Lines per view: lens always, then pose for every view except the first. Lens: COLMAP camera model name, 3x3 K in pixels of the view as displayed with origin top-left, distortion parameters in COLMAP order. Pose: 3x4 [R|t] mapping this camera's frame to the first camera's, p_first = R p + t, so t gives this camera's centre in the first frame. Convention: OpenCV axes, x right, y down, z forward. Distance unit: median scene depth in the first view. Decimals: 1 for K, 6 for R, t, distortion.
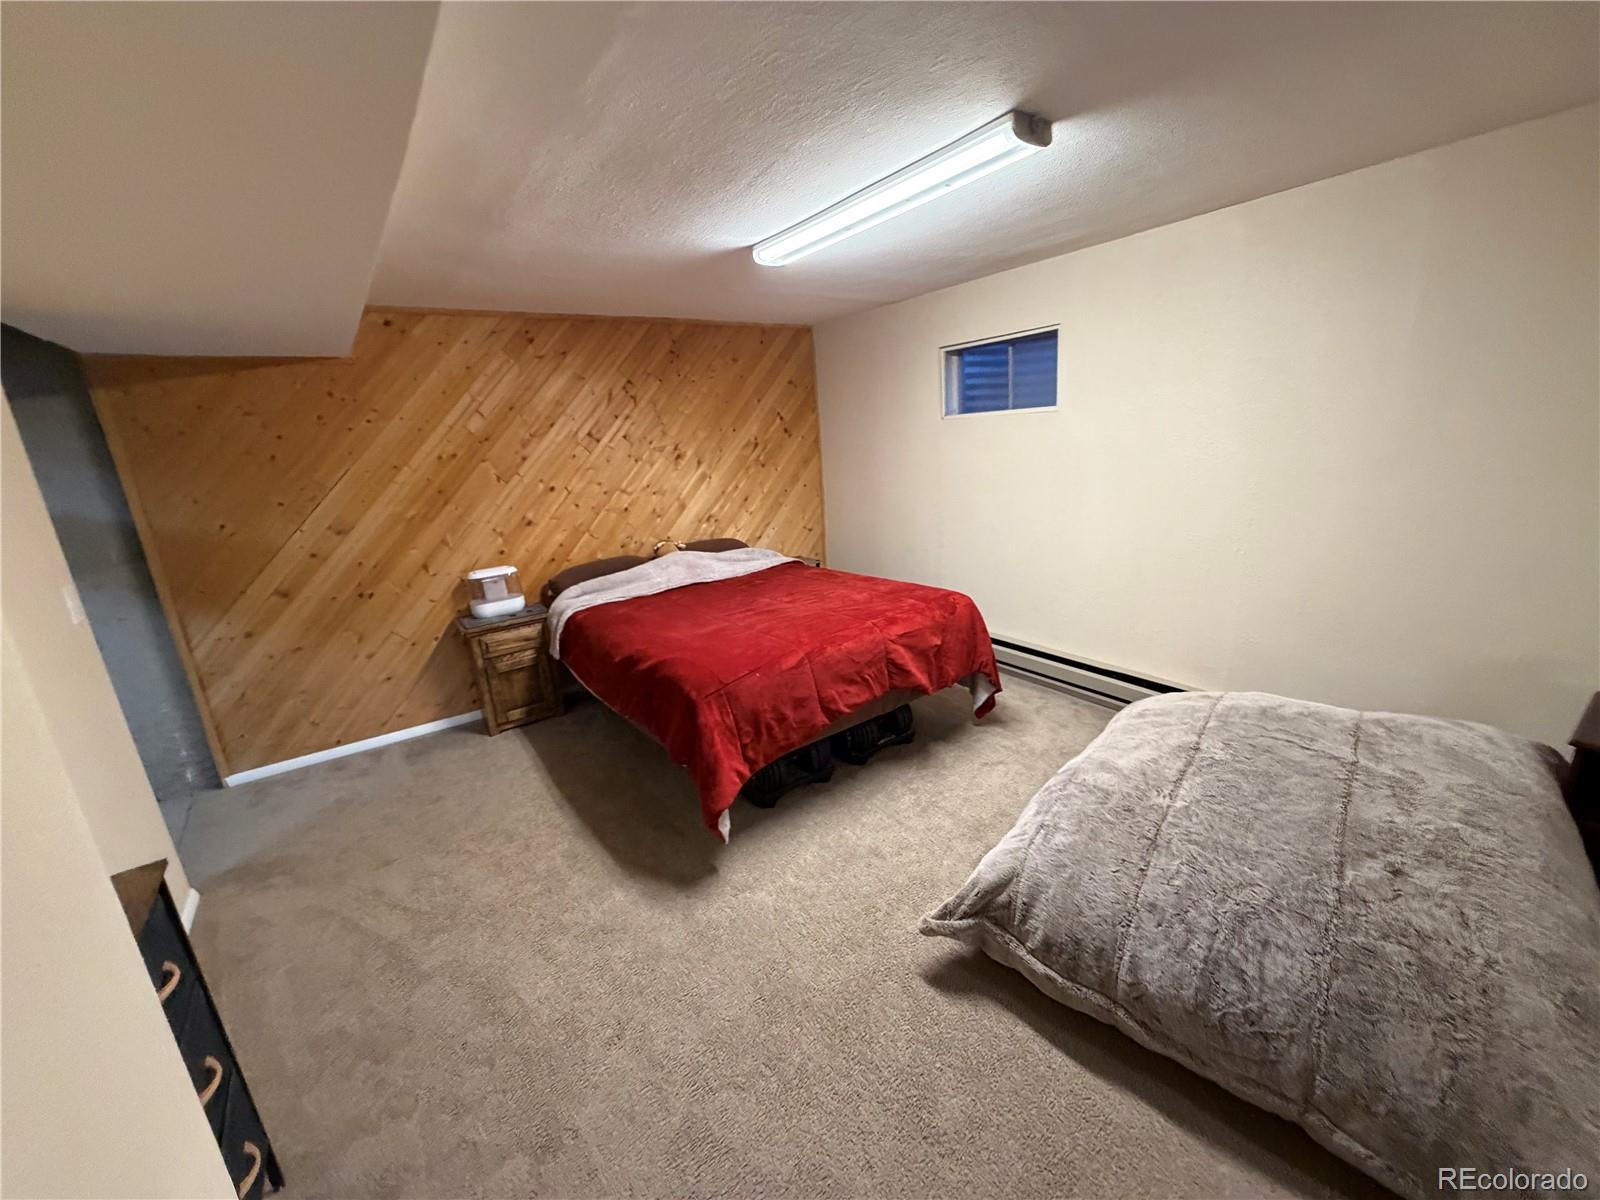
lens RADIAL K [[638.2, 0, 799.3], [0, 638.2, 600.4], [0, 0, 1]] dist [-0.002341, 0.000718]
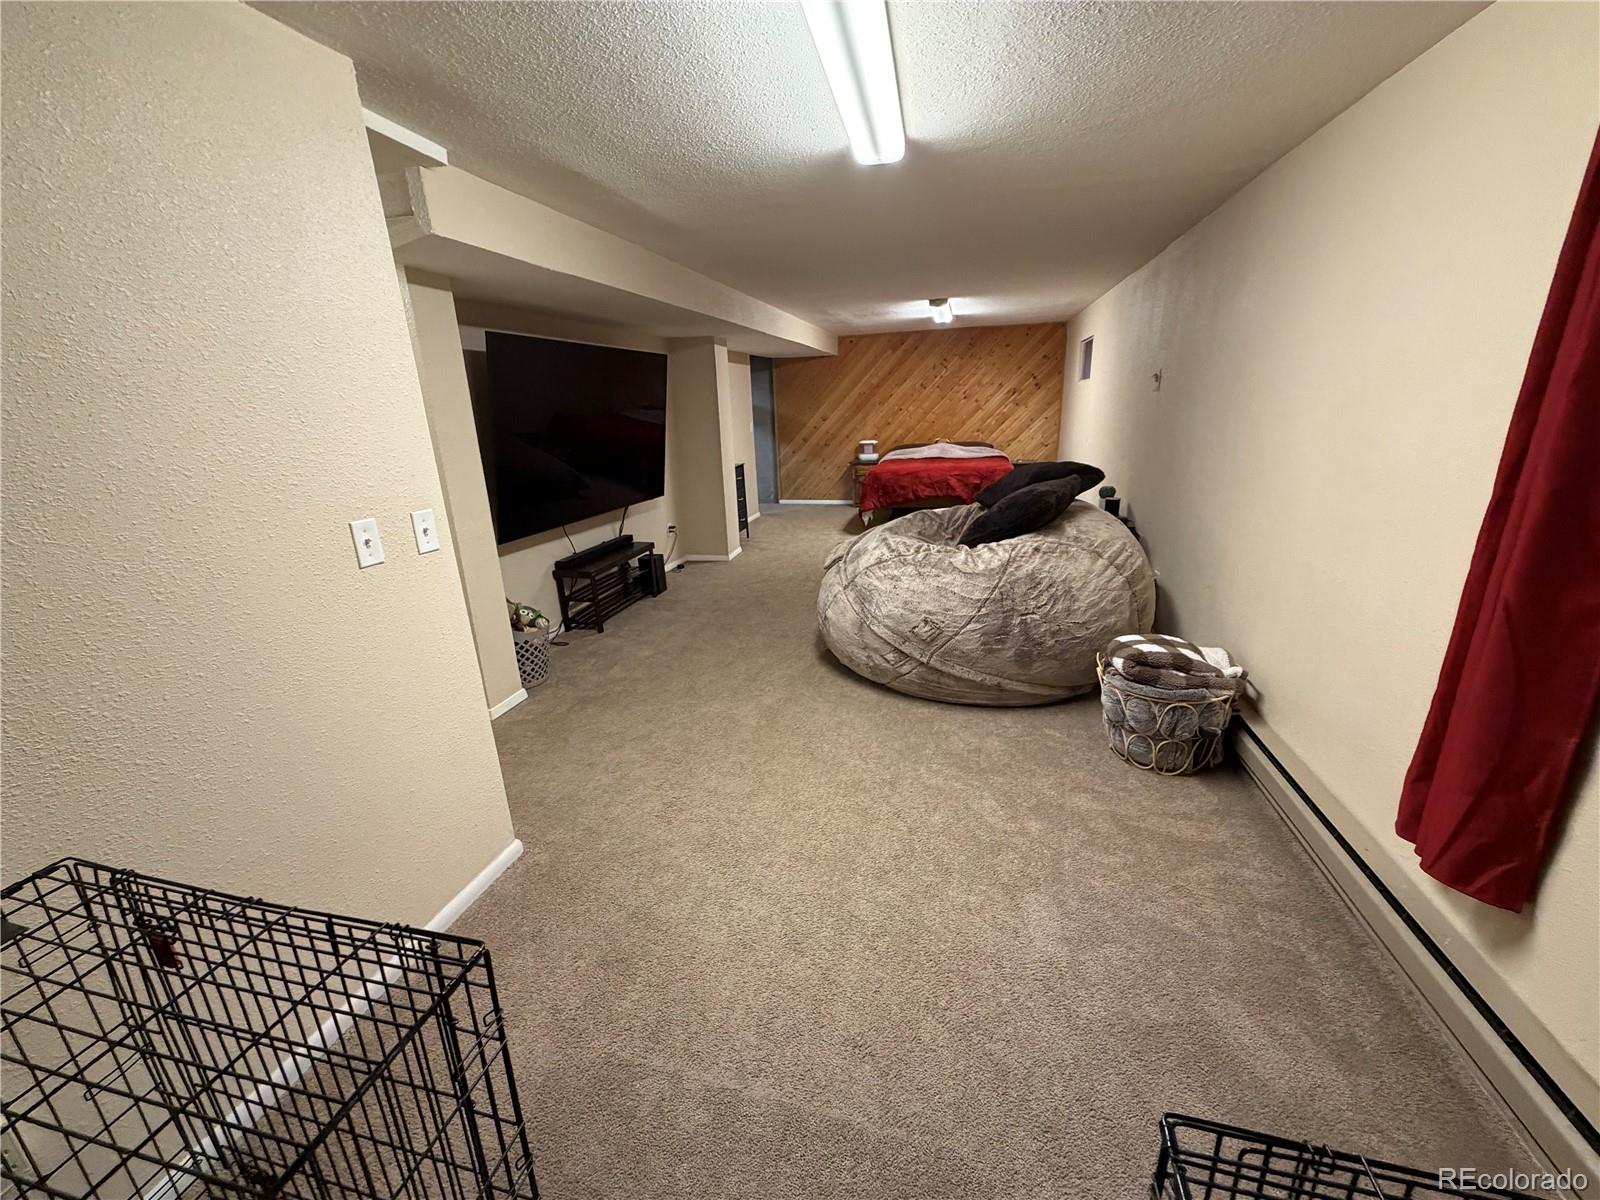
lens RADIAL K [[638.2, 0, 803.4], [0, 638.2, 596.6], [0, 0, 1]] dist [-0.002341, 0.000718]
pose [[0.650274, 0.263443, -0.712560, 1.286214], [-0.200321, 0.964214, 0.173672, 0.156037], [0.732814, 0.029806, 0.679776, -0.847960]]
